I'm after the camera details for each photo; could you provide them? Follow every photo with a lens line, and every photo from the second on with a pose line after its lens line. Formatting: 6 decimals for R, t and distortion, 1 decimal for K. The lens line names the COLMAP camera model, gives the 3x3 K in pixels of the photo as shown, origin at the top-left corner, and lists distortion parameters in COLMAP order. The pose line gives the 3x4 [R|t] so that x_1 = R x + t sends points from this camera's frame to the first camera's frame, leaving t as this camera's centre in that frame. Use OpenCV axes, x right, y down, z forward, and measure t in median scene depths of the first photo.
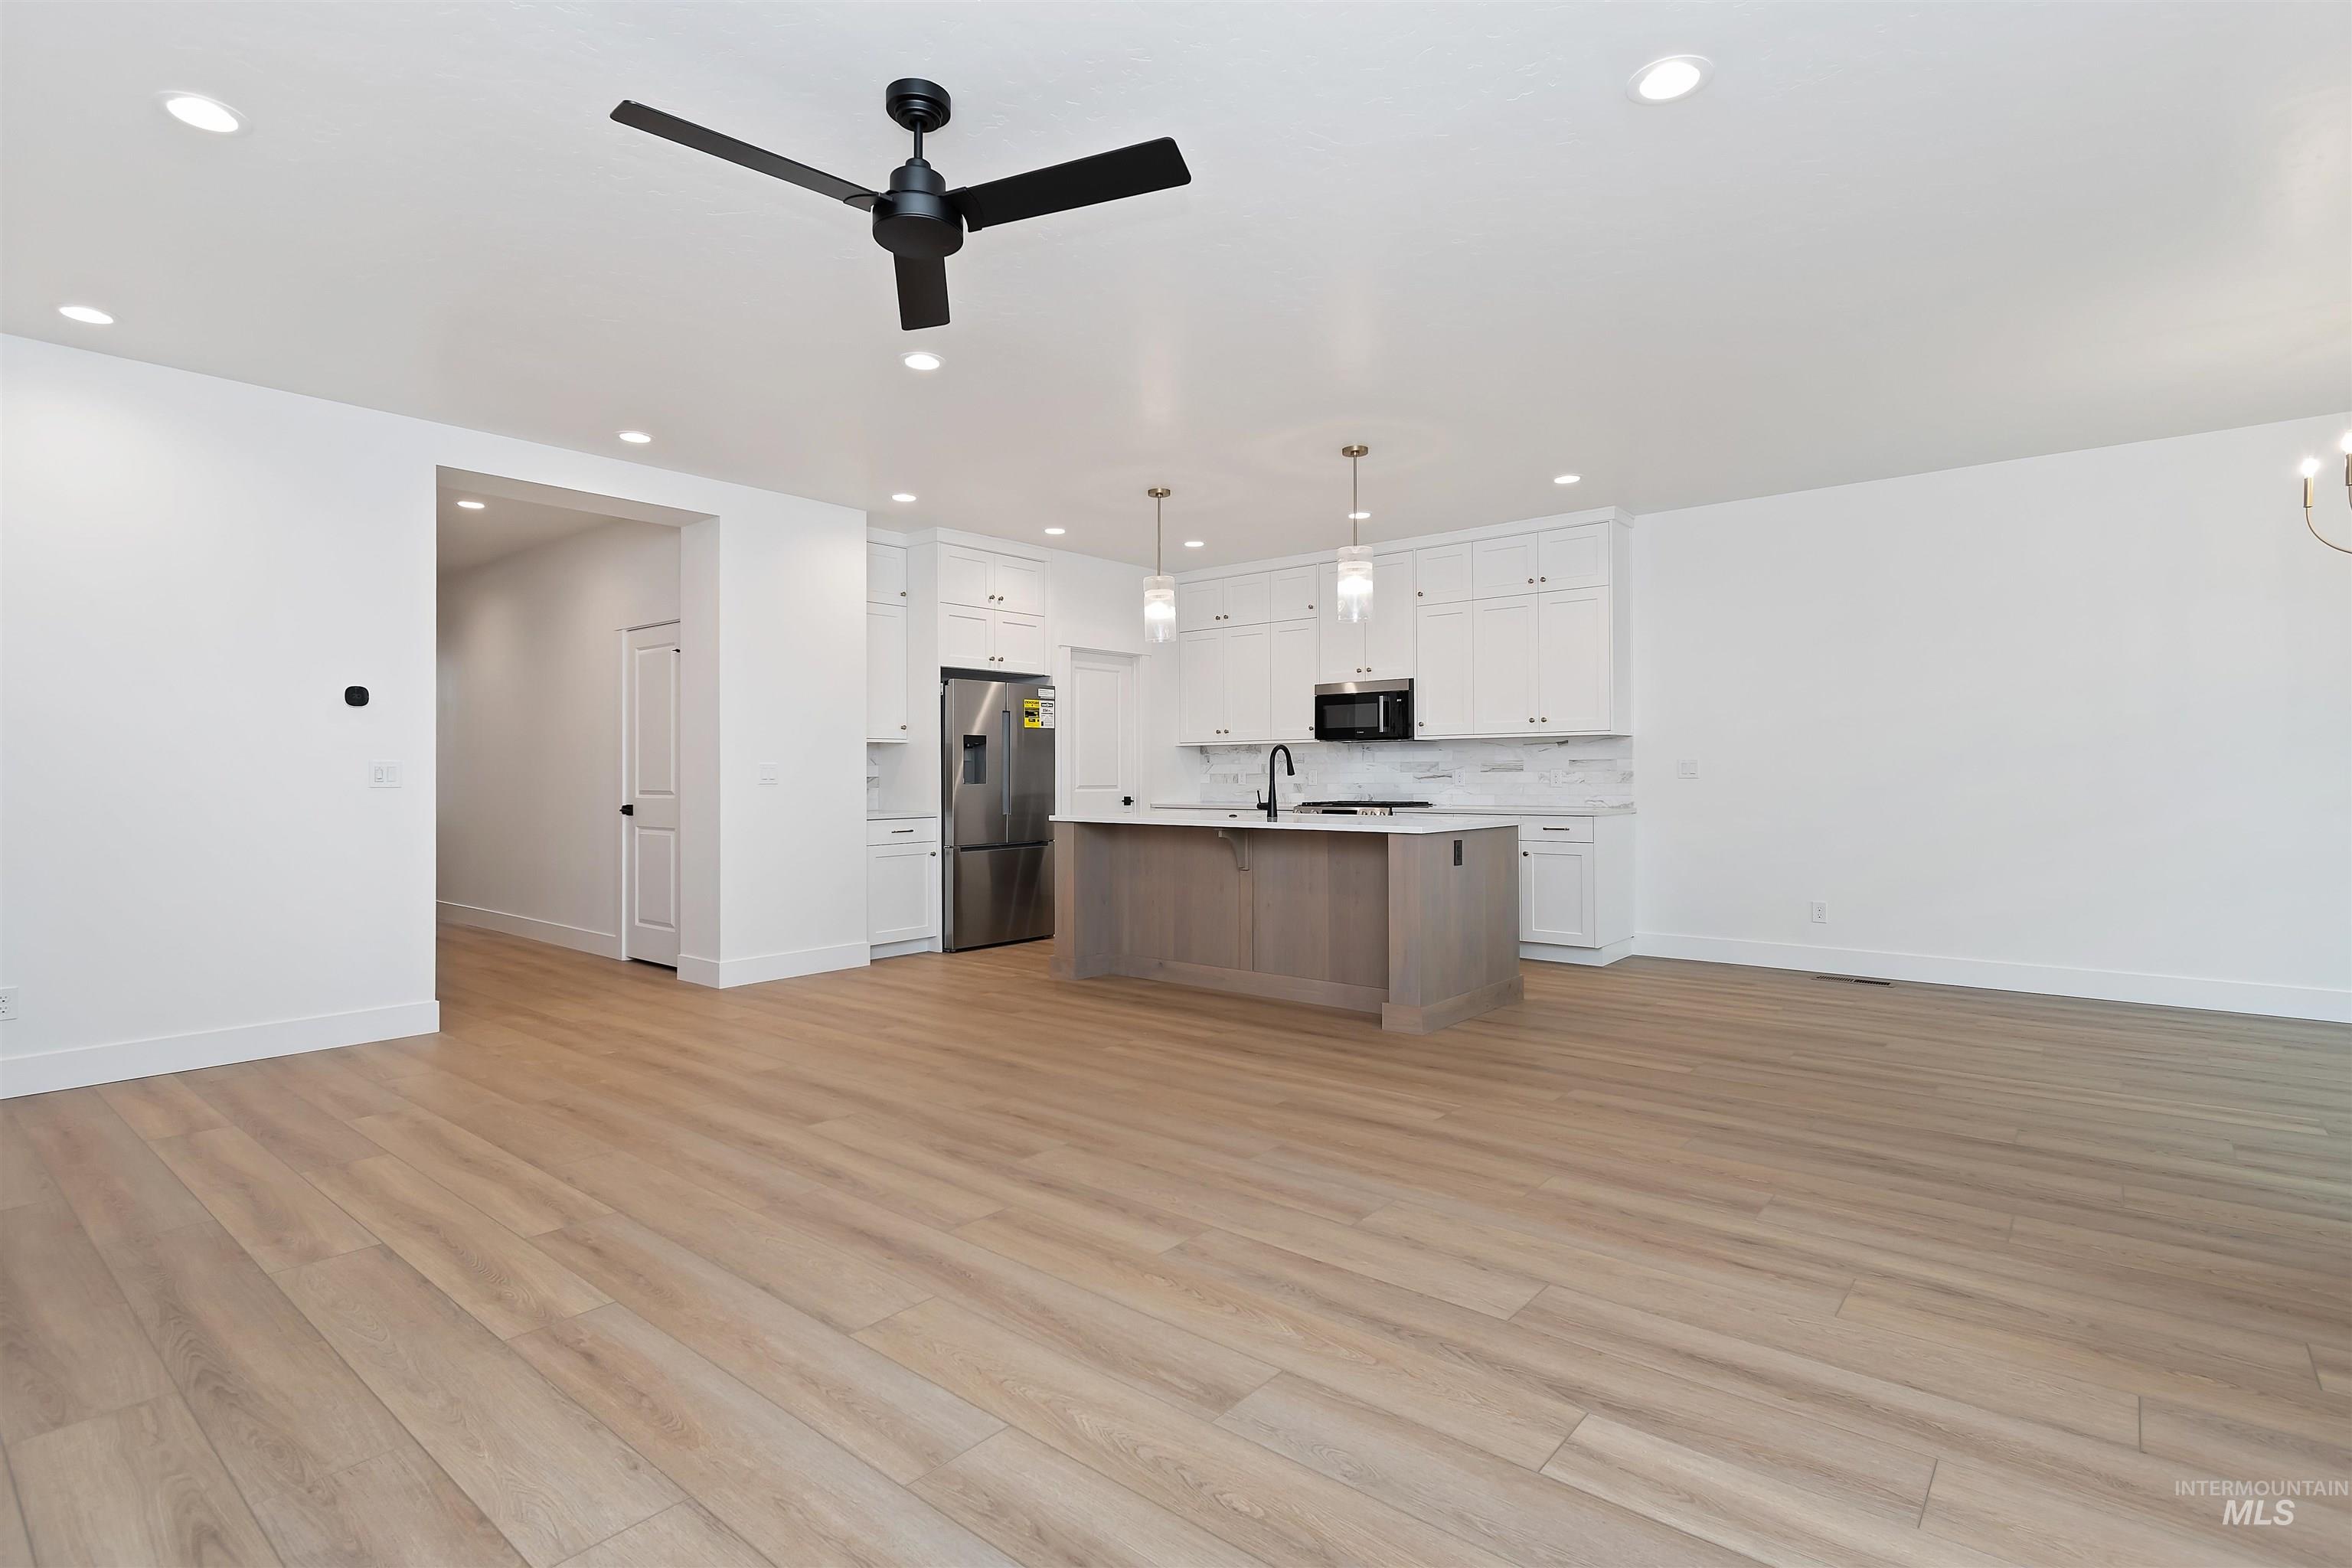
lens RADIAL K [[1140.5, 0, 1166.9], [0, 1140.5, 763.9], [0, 0, 1]] dist [0.000190, -0.000891]
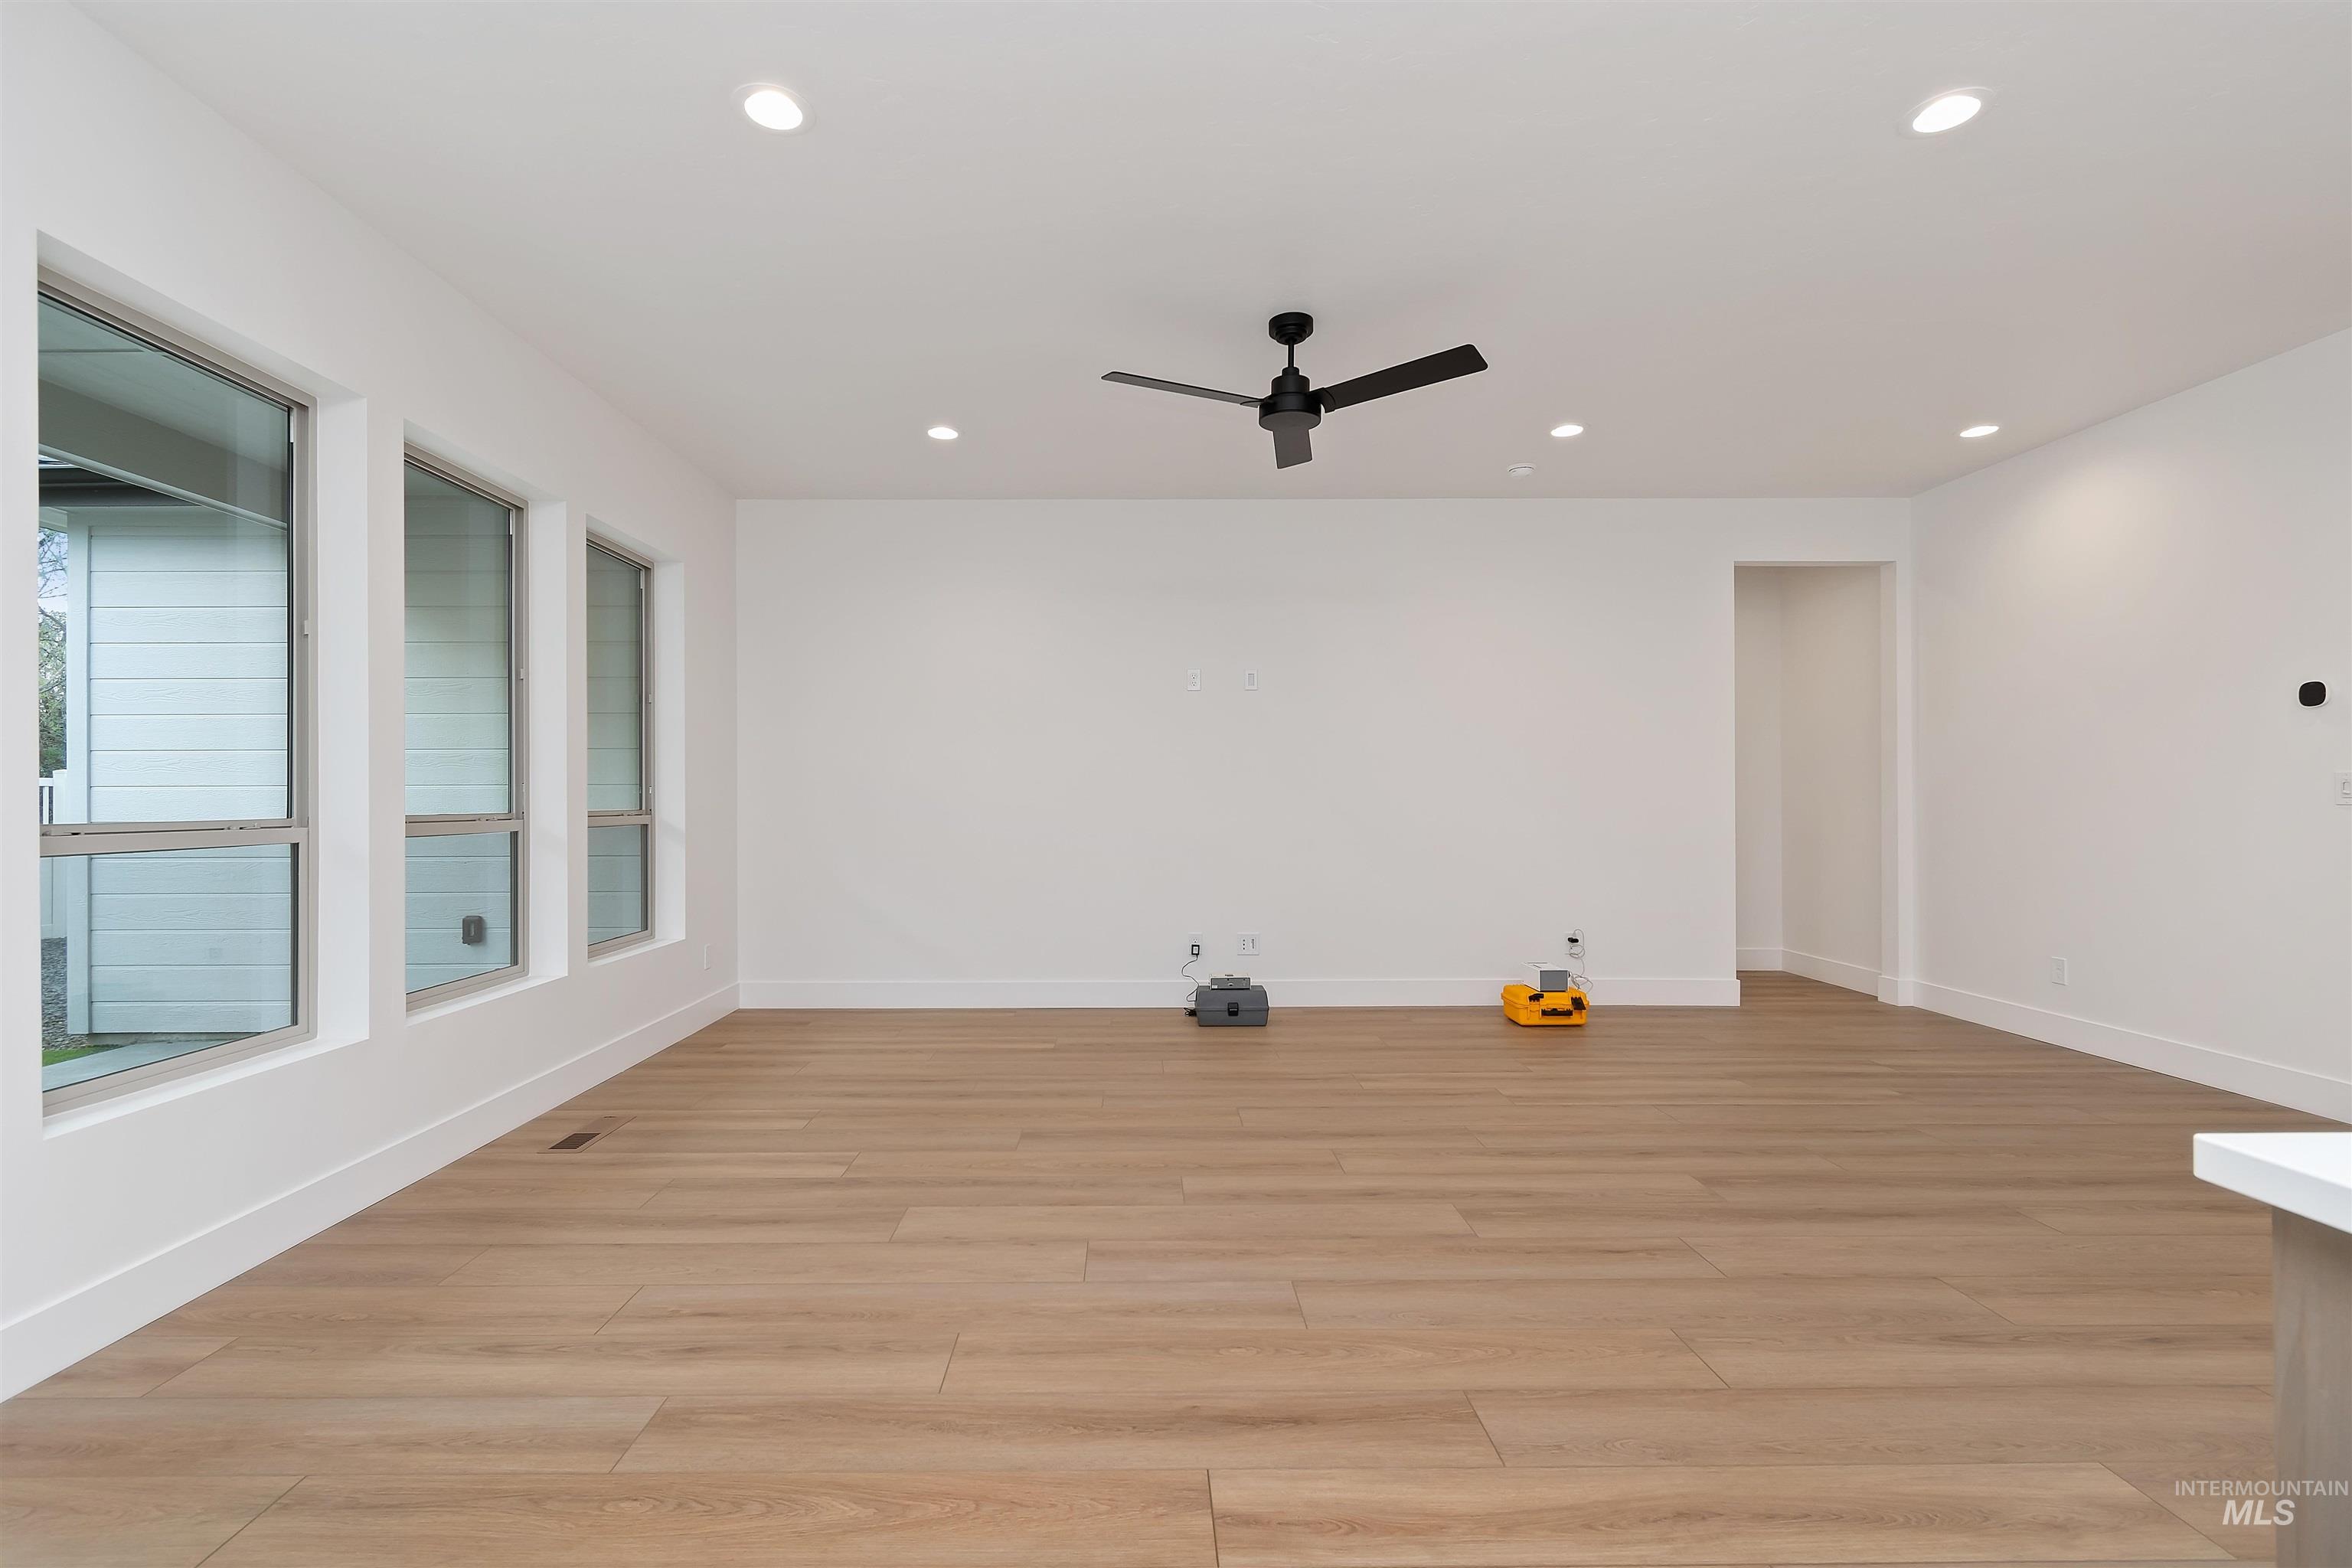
lens RADIAL K [[1050.8, 0, 1140.4], [0, 1050.8, 787.0], [0, 0, 1]] dist [0.001021, -0.000350]
pose [[-0.760974, 0.000102, -0.648782, 0.344691], [0.011632, 0.999841, -0.013486, 0.006345], [0.648678, -0.017809, -0.760854, 0.821501]]
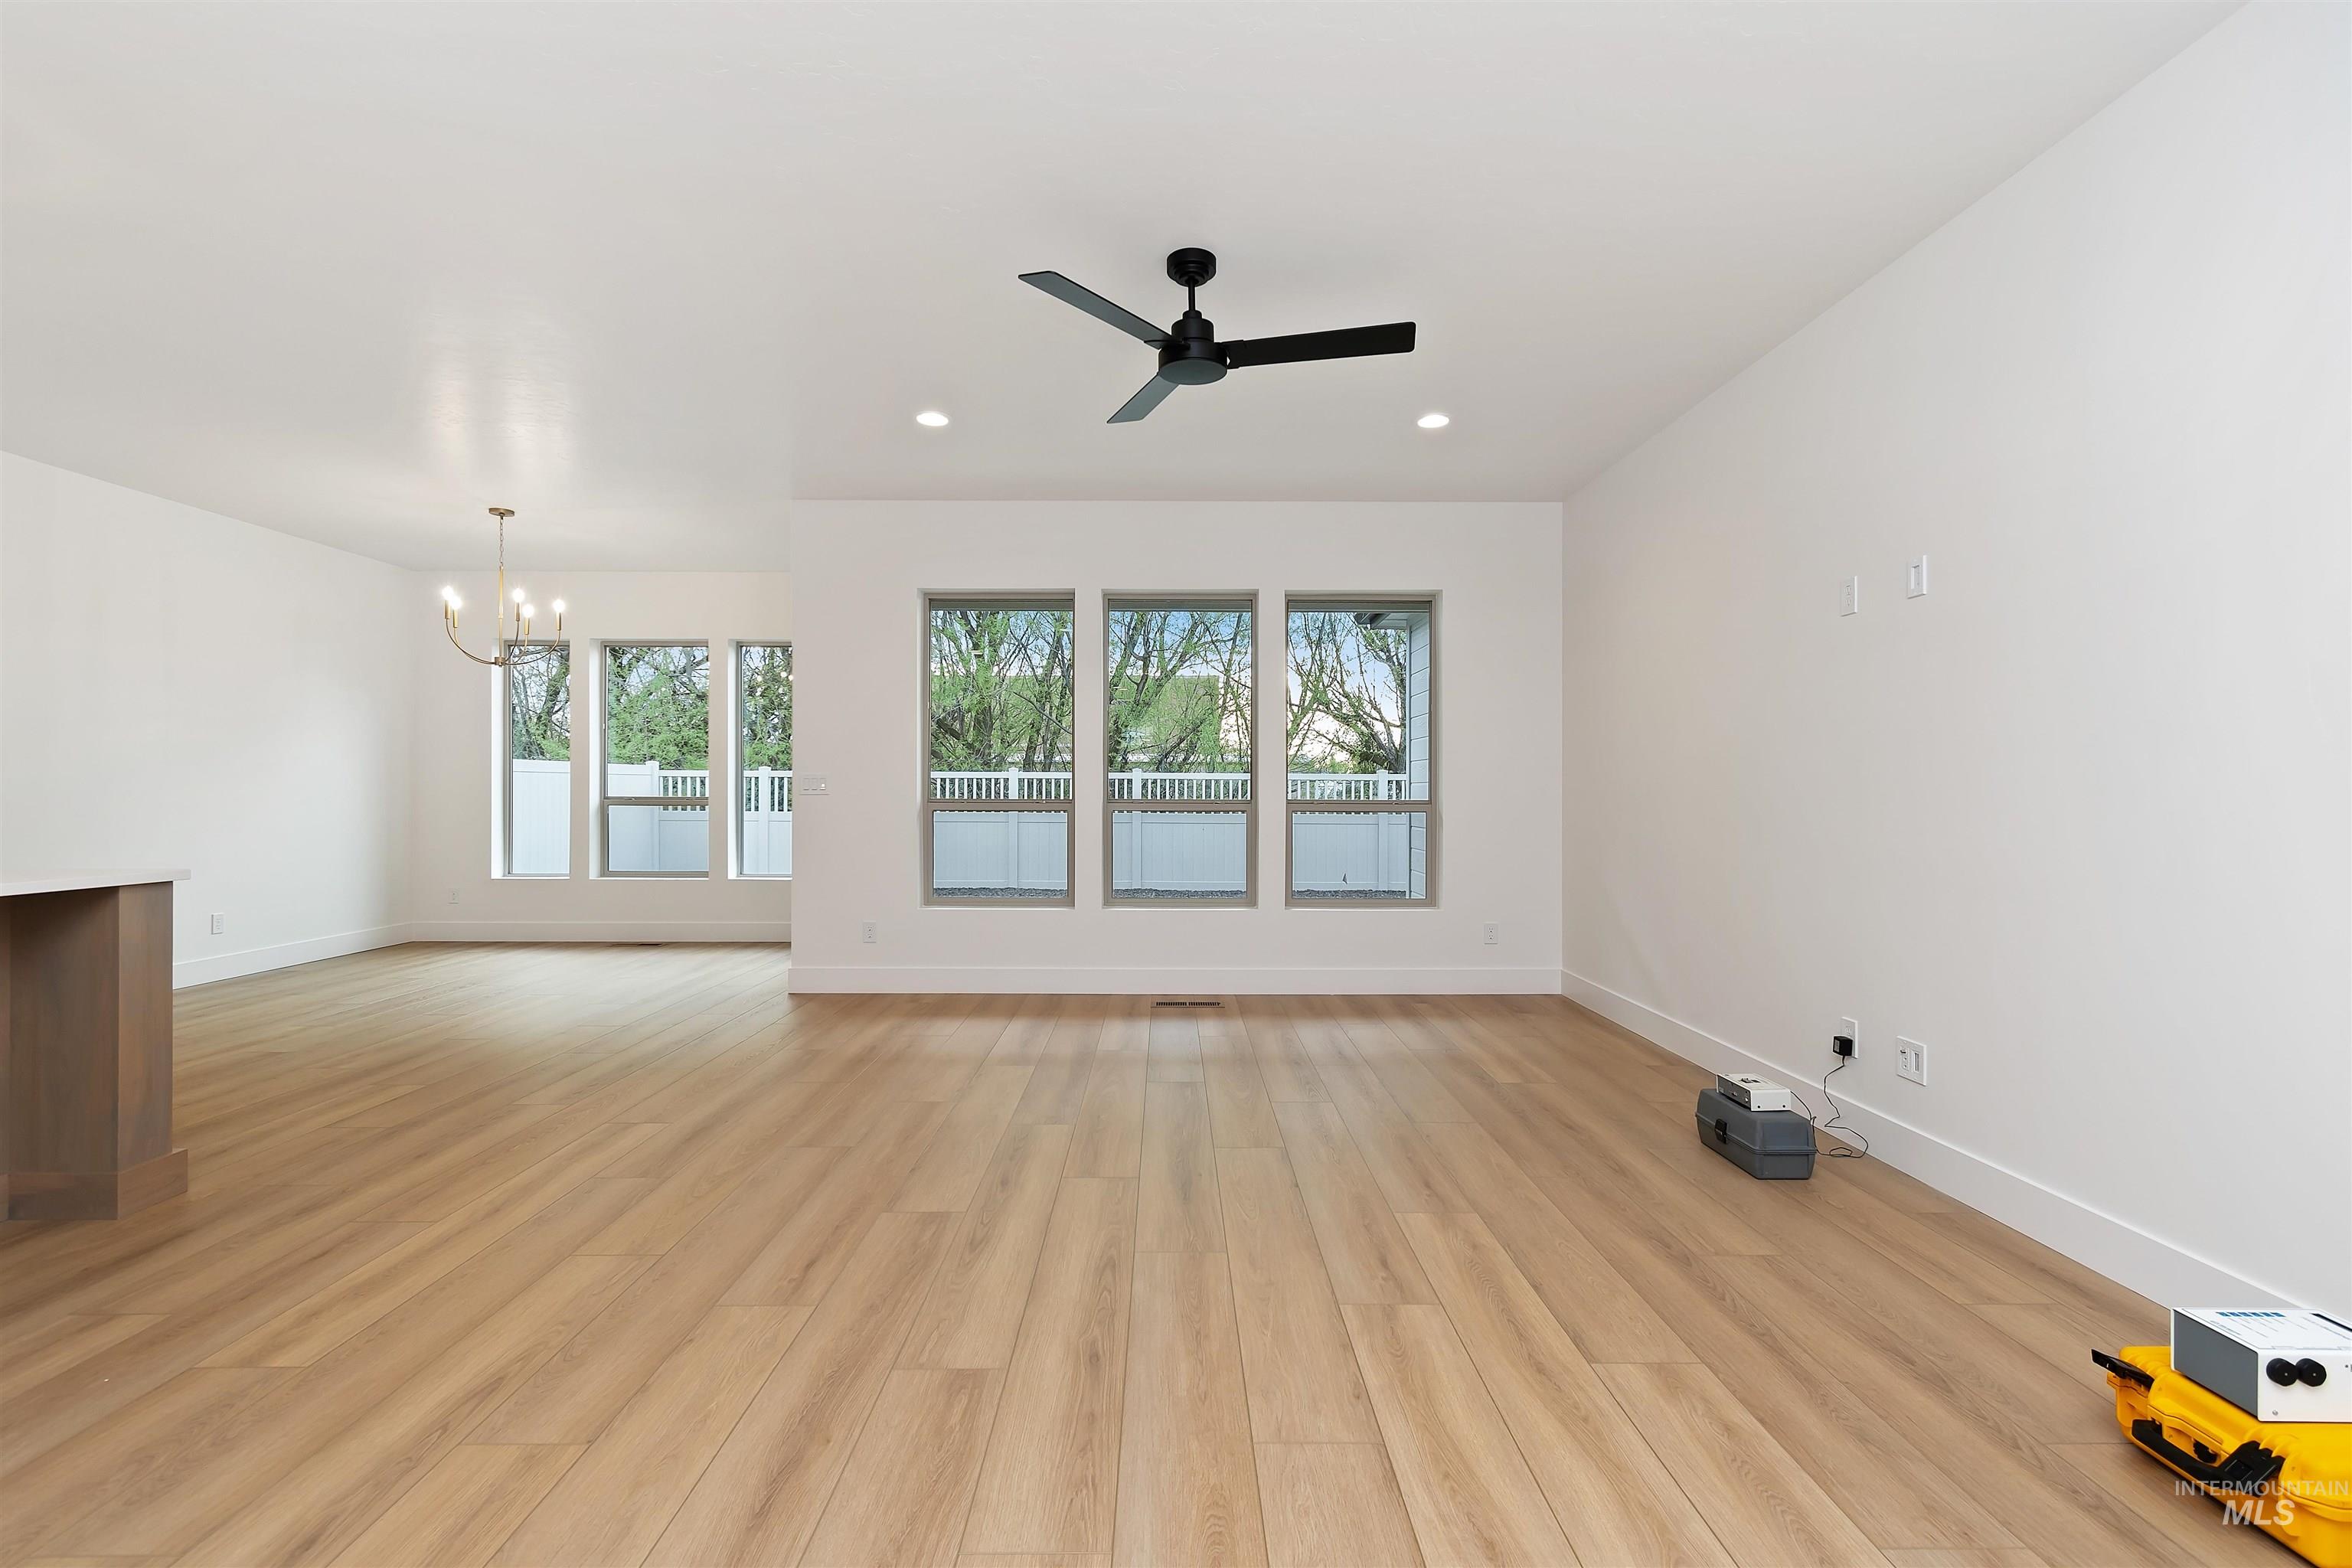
lens RADIAL K [[1045.1, 0, 1176.8], [0, 1045.1, 795.4], [0, 0, 1]] dist [0.003221, -0.000888]
pose [[-0.652280, -0.001042, 0.757978, -0.481398], [-0.007123, 0.999963, -0.004755, 0.009547], [-0.757945, -0.008501, -0.652263, 0.777695]]
